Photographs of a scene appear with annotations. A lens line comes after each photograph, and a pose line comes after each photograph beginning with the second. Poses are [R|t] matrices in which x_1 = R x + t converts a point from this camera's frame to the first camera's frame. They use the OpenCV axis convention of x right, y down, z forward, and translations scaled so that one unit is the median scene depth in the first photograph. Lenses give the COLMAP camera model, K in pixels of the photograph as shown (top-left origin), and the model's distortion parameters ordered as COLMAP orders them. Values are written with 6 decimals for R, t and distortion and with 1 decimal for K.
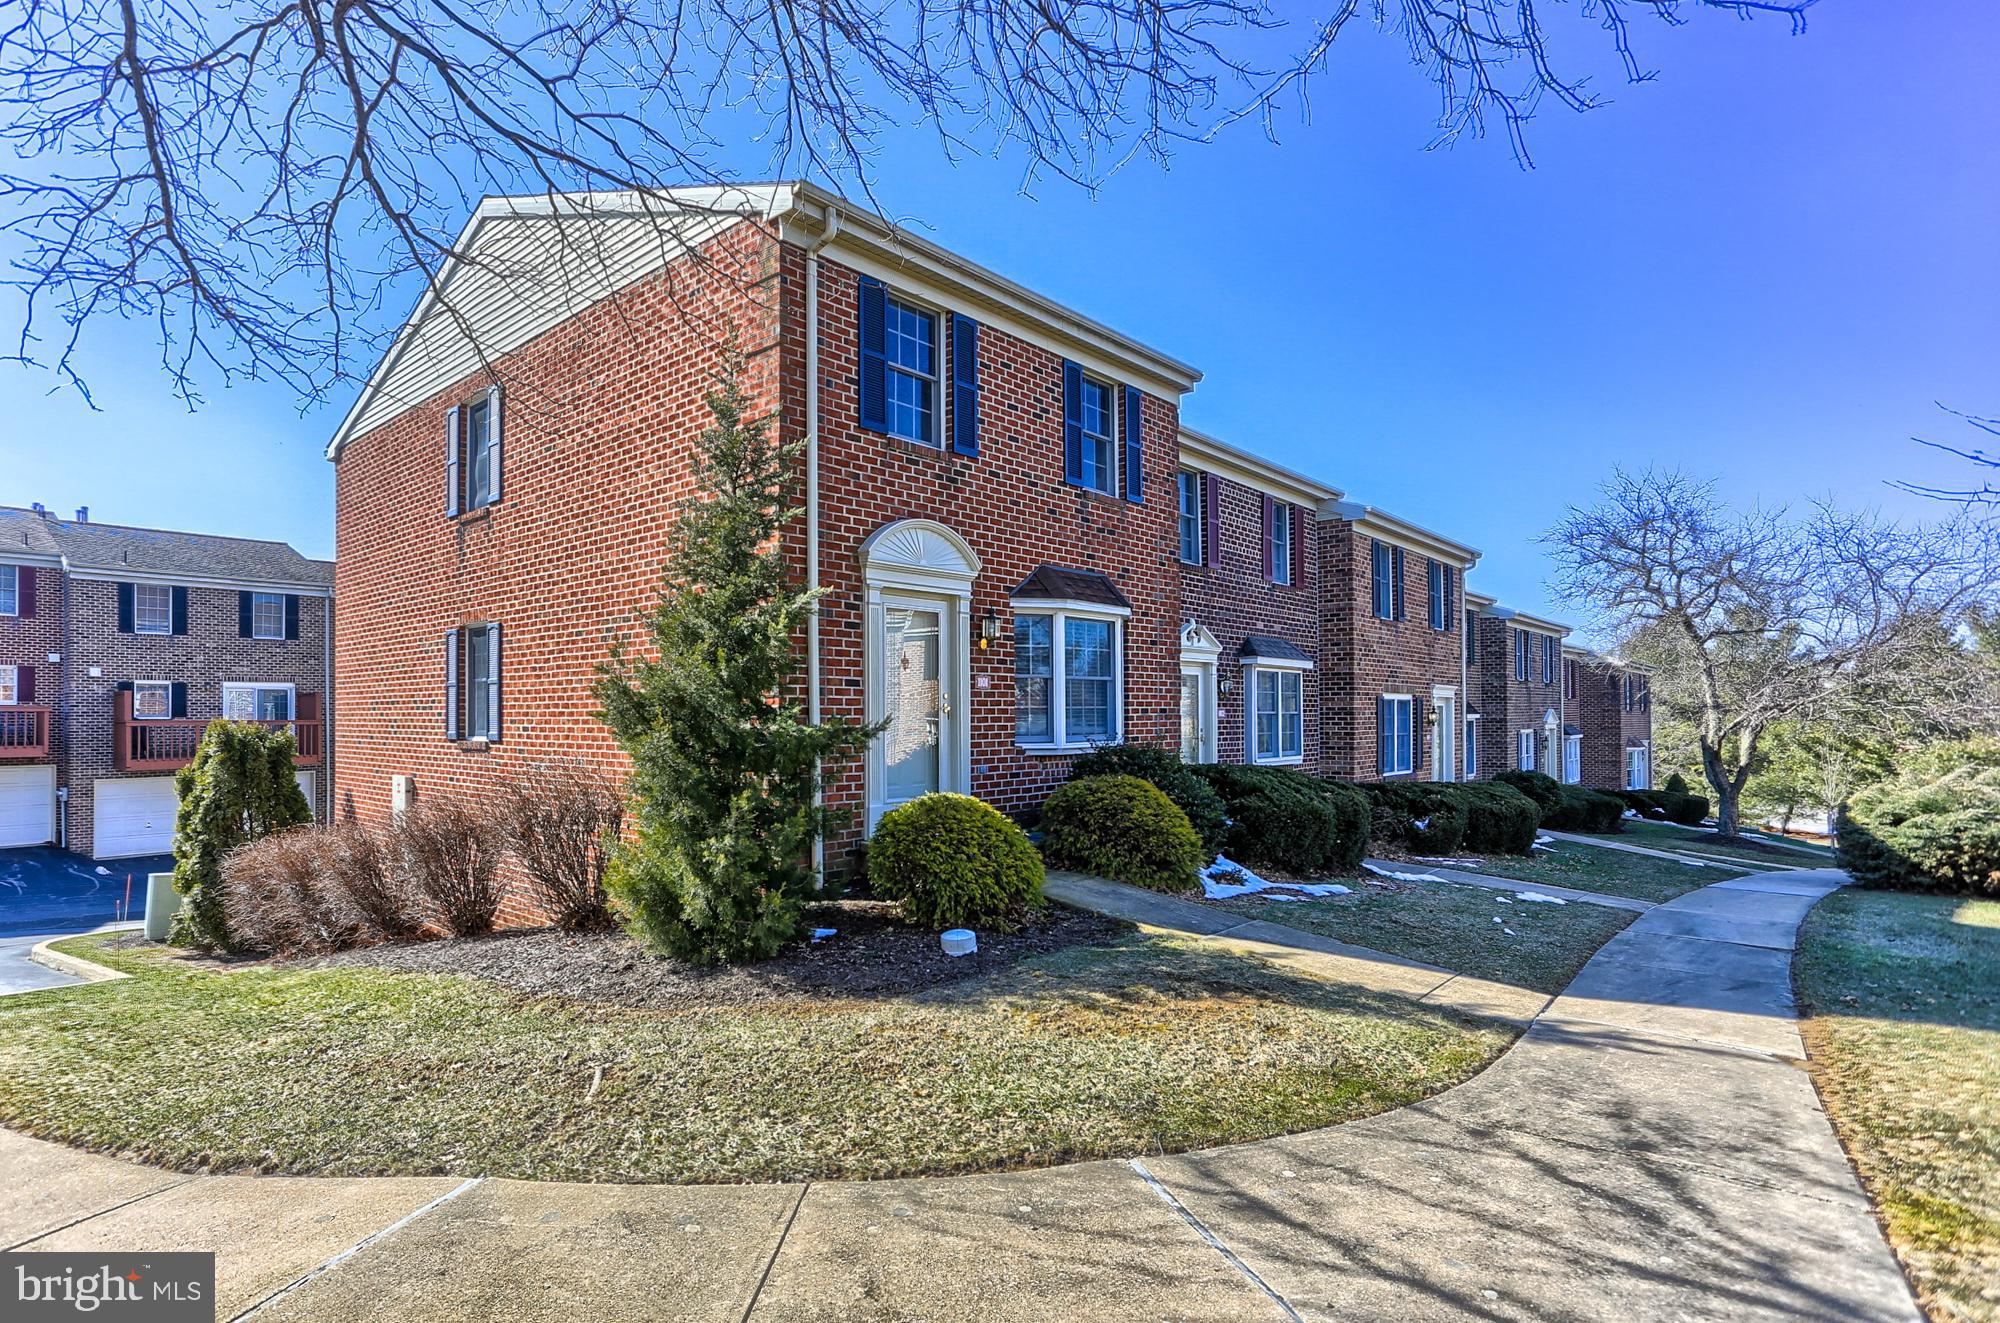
lens RADIAL K [[1060.2, 0, 956.1], [0, 1060.2, 701.7], [0, 0, 1]] dist [-0.052242, 0.039957]
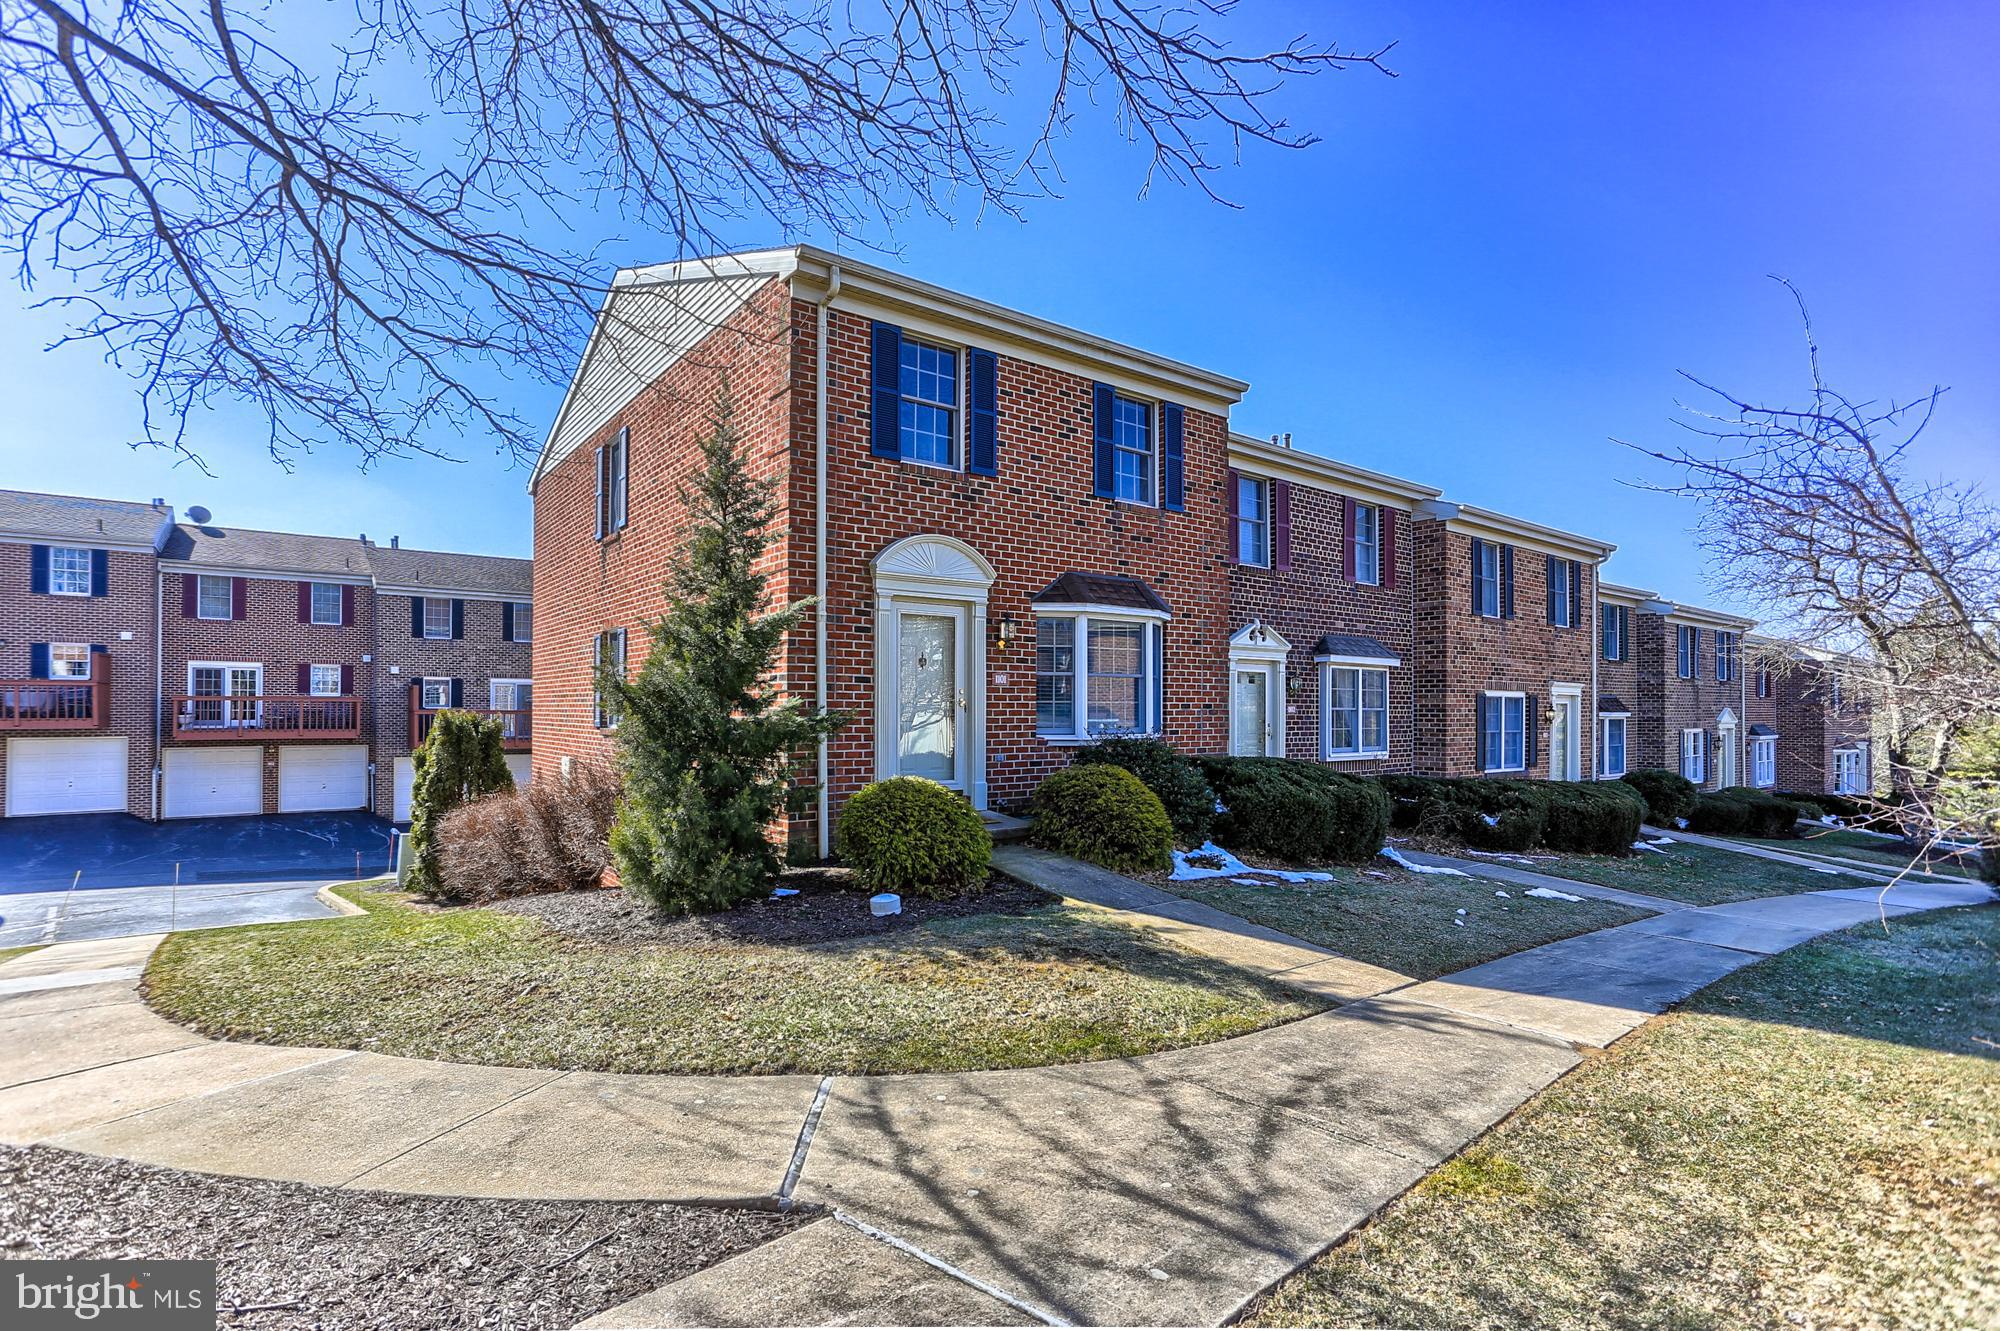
lens RADIAL K [[999.5, 0, 997.1], [0, 999.5, 703.7], [0, 0, 1]] dist [-0.054290, 0.040258]
pose [[0.983066, 0.005738, -0.183164, 0.241006], [-0.004547, 0.999966, 0.006922, 0.000124], [0.183197, -0.005972, 0.983058, -0.033673]]
